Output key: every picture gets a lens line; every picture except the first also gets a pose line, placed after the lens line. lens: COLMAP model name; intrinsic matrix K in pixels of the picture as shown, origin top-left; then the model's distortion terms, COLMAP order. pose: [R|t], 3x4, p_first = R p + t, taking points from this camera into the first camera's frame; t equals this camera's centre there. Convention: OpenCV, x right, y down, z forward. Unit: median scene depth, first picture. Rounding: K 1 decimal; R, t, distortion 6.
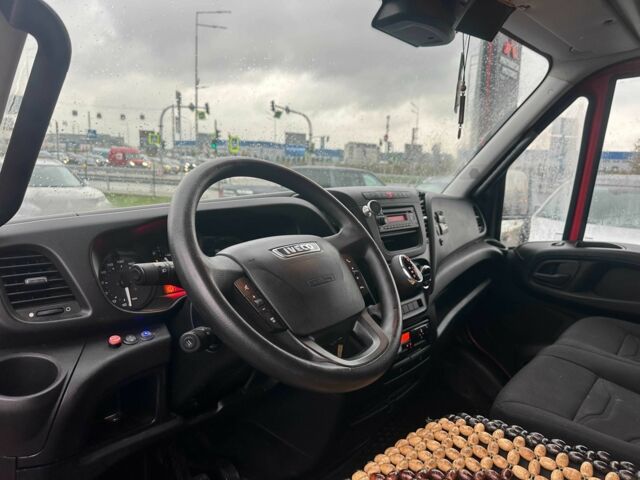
lens RADIAL K [[449.3, 0, 330.0], [0, 449.3, 231.6], [0, 0, 1]] dist [0.103541, -0.137683]
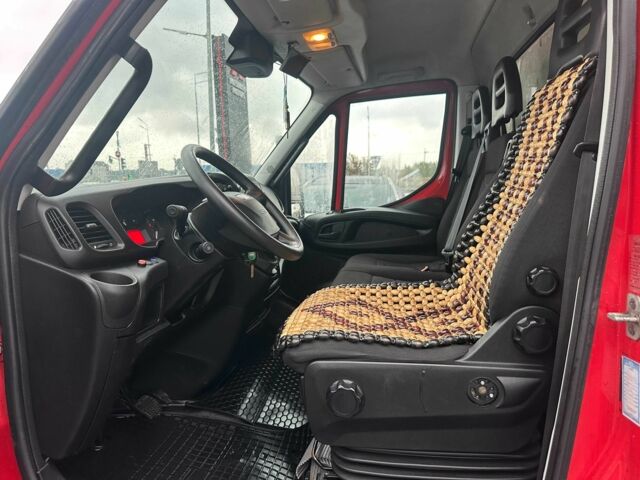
lens RADIAL K [[449.3, 0, 330.0], [0, 449.3, 231.6], [0, 0, 1]] dist [0.103541, -0.137683]
pose [[0.844822, -0.118987, 0.521649, -0.307096], [0.136491, 0.990629, 0.004911, 0.090582], [-0.517345, 0.067051, 0.853146, -0.276763]]
